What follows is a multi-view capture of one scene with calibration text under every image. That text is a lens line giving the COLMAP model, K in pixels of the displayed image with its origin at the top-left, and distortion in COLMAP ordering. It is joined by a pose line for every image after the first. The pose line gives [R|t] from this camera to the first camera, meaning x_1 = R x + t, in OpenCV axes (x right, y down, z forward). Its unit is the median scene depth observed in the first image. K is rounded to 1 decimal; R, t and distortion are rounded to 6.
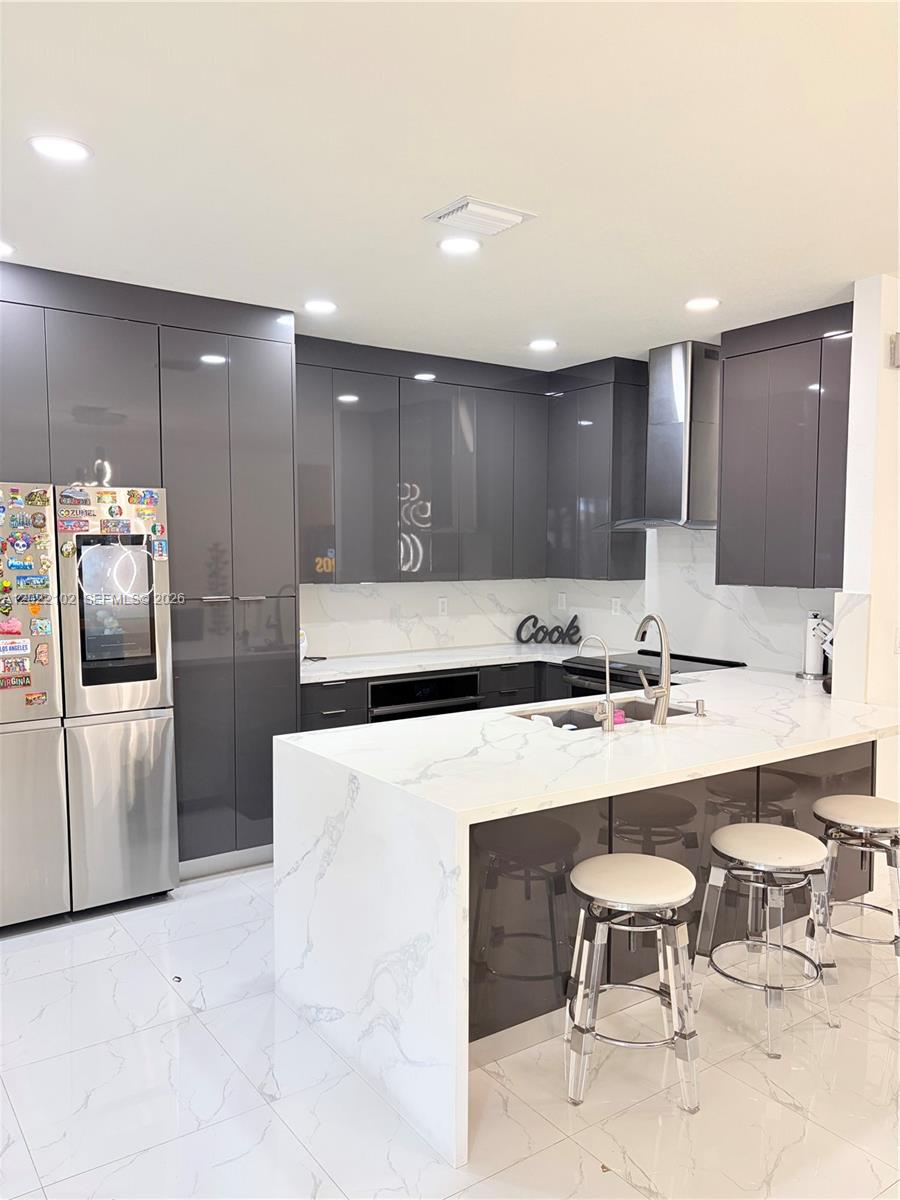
lens RADIAL K [[900.0, 0, 446.6], [0, 900.0, 606.5], [0, 0, 1]] dist [0.051569, -0.058606]
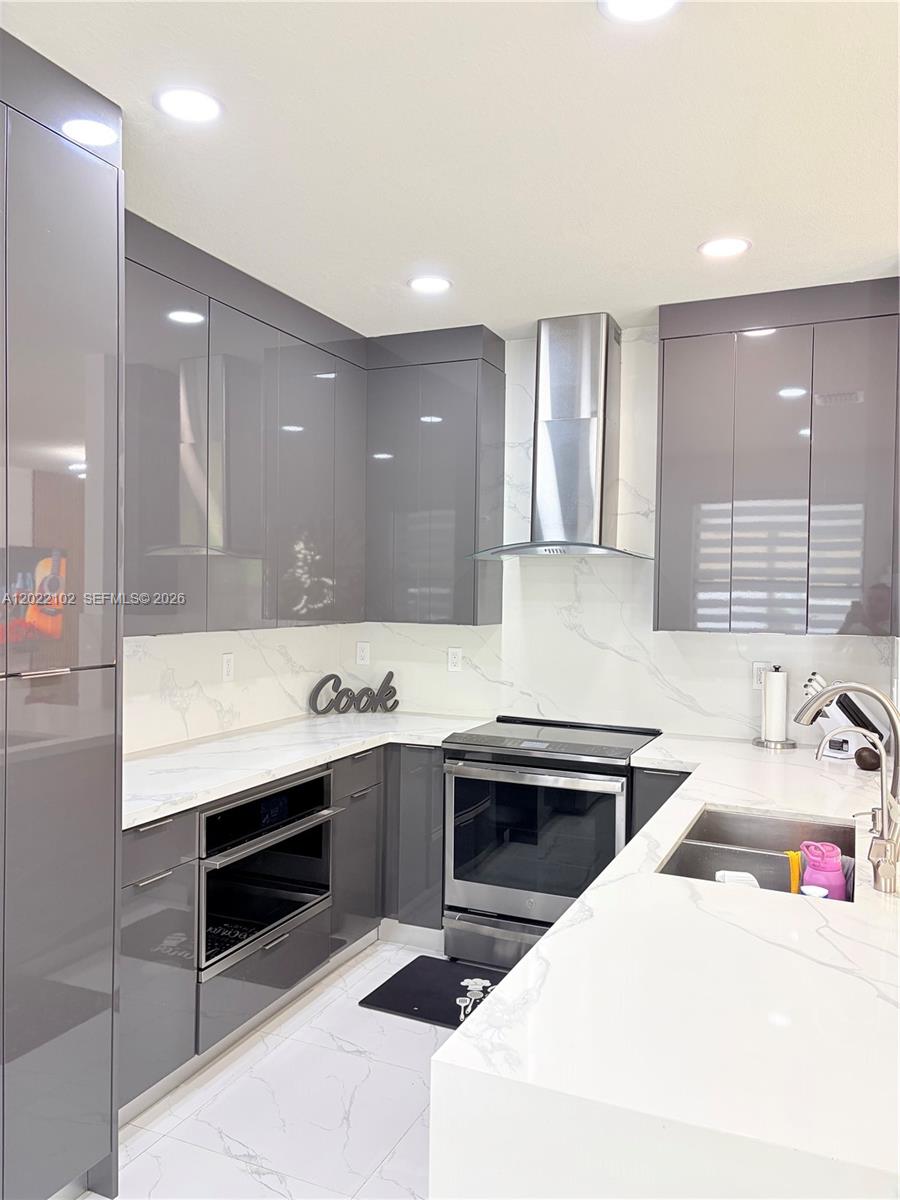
lens RADIAL K [[900.0, 0, 446.6], [0, 900.0, 606.5], [0, 0, 1]] dist [0.051569, -0.058606]
pose [[0.854585, 0.000767, 0.519311, -0.216818], [0.020571, 0.999164, -0.035327, -0.018550], [-0.518904, 0.040873, 0.853855, 0.373861]]
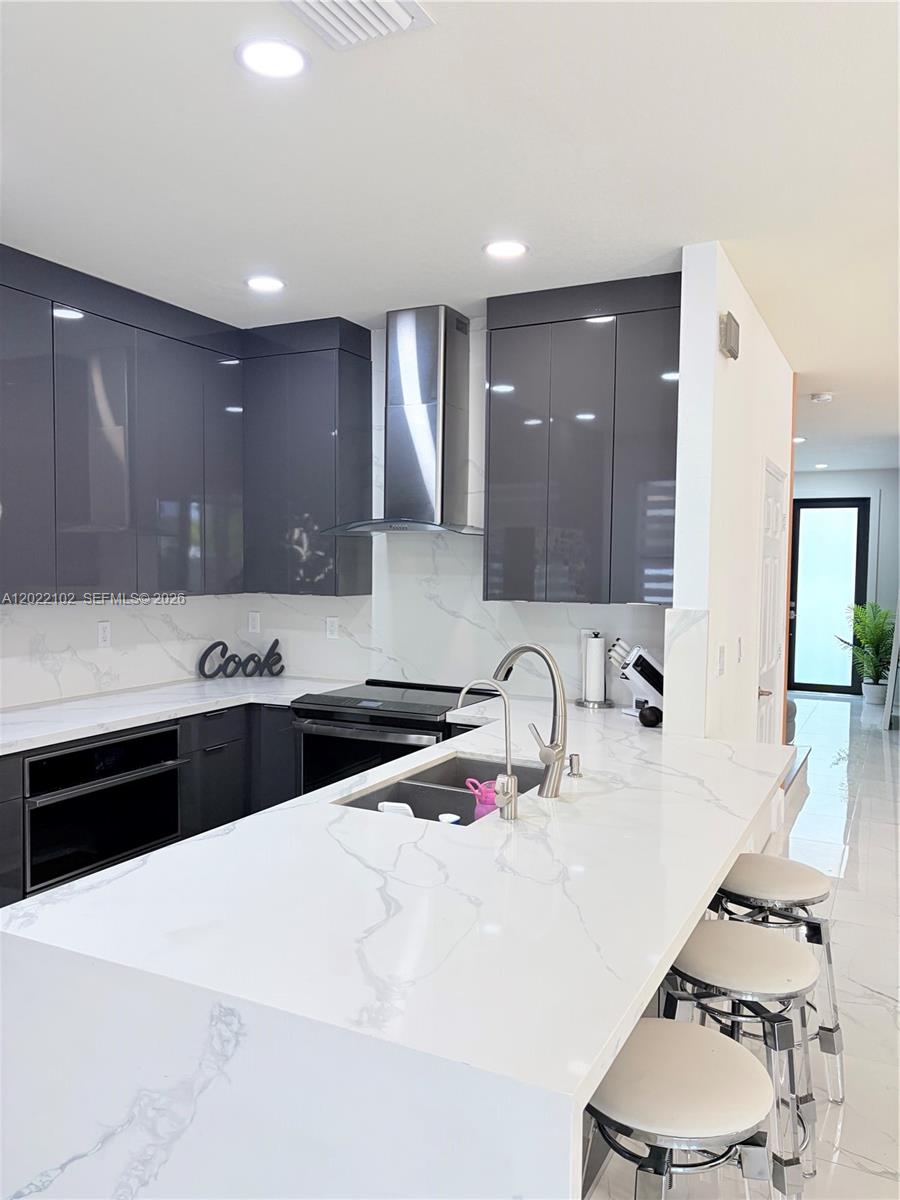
lens RADIAL K [[900.0, 0, 446.6], [0, 900.0, 606.5], [0, 0, 1]] dist [0.051569, -0.058606]
pose [[0.881388, -0.016019, 0.472121, -0.108930], [0.021713, 0.999742, -0.006613, -0.012116], [-0.471894, 0.016079, 0.881509, 0.241932]]
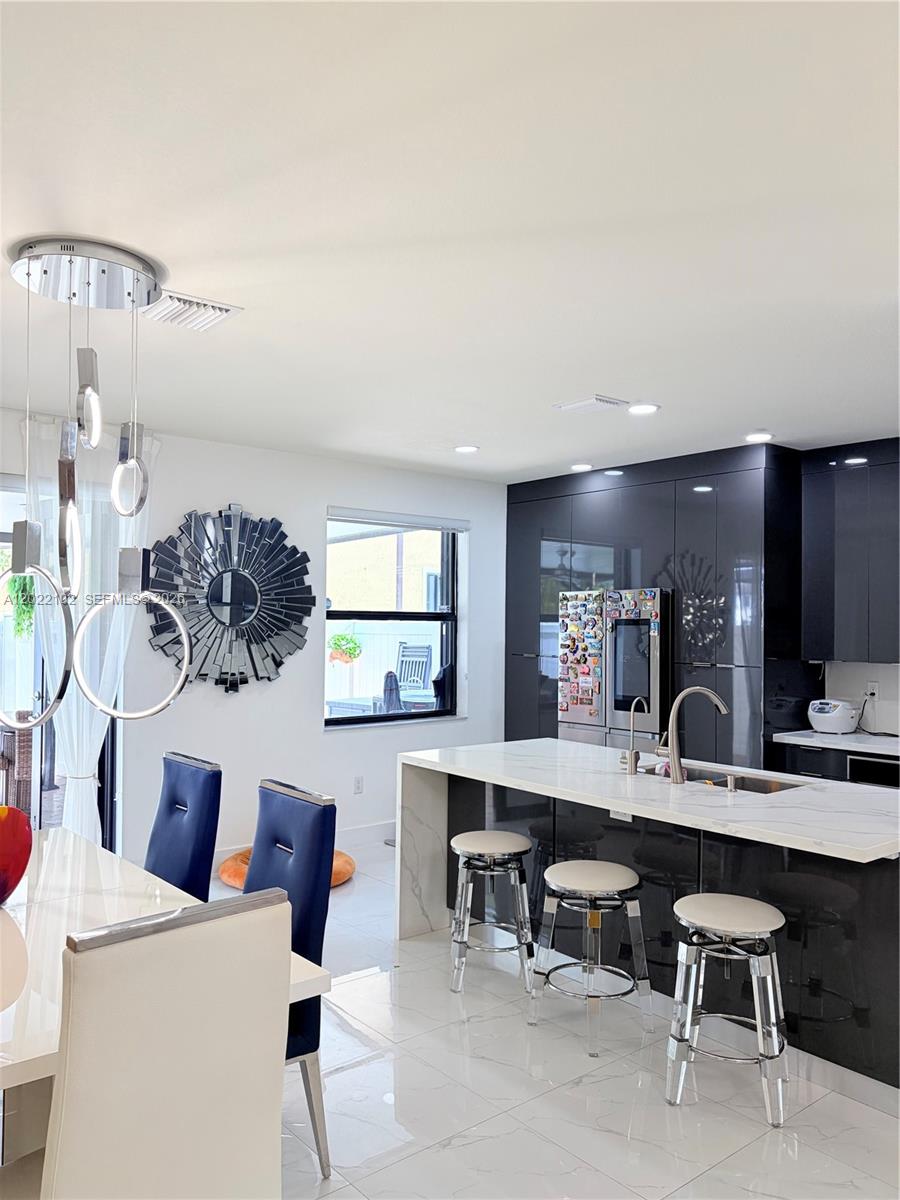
lens RADIAL K [[918.3, 0, 449.2], [0, 918.3, 619.5], [0, 0, 1]] dist [0.020058, 0.002123]
pose [[0.084566, -0.021043, -0.996196, 0.822197], [-0.076989, 0.996650, -0.027589, -0.006143], [0.993439, 0.079029, 0.082663, 0.378164]]
